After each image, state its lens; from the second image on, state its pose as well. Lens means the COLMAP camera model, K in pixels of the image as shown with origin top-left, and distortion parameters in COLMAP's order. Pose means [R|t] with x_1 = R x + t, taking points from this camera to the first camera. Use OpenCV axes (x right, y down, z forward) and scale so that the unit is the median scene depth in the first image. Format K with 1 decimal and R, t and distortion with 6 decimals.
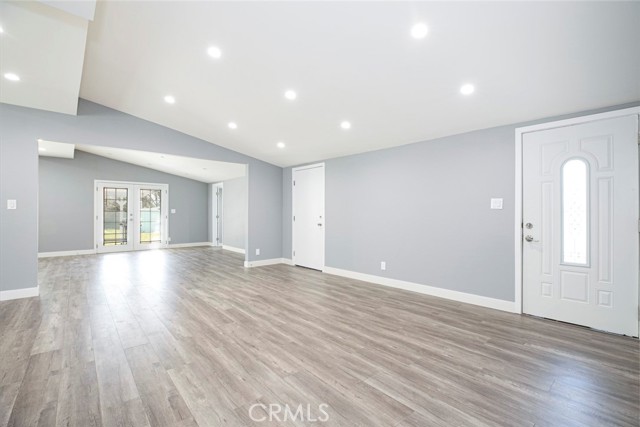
lens RADIAL K [[286.0, 0, 322.5], [0, 286.0, 215.0], [0, 0, 1]] dist [-0.030772, 0.000788]
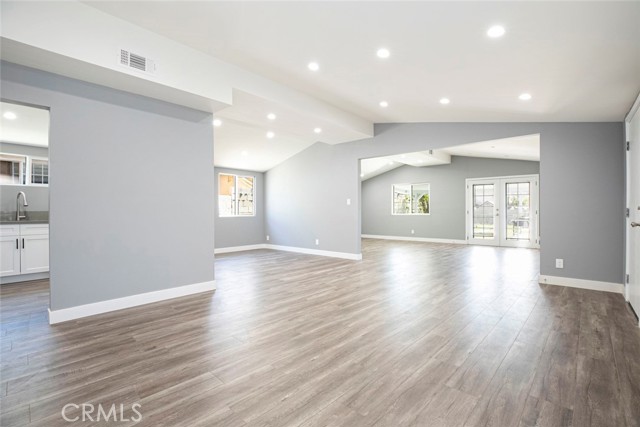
lens RADIAL K [[286.0, 0, 322.5], [0, 286.0, 215.0], [0, 0, 1]] dist [-0.030772, 0.000788]
pose [[0.121333, 0.011230, -0.992548, 0.747651], [-0.003594, 0.999934, 0.010874, 0.028109], [0.992605, 0.002248, 0.121366, 0.832367]]
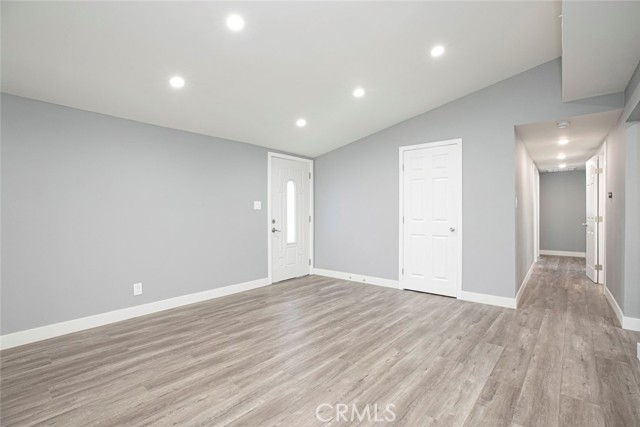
lens RADIAL K [[303.1, 0, 320.7], [0, 303.1, 210.6], [0, 0, 1]] dist [-0.028523, 0.000502]
pose [[-0.142825, 0.005574, 0.989732, -0.897453], [0.008909, 0.999951, -0.004346, -0.009930], [-0.989708, 0.008197, -0.142868, 1.035344]]
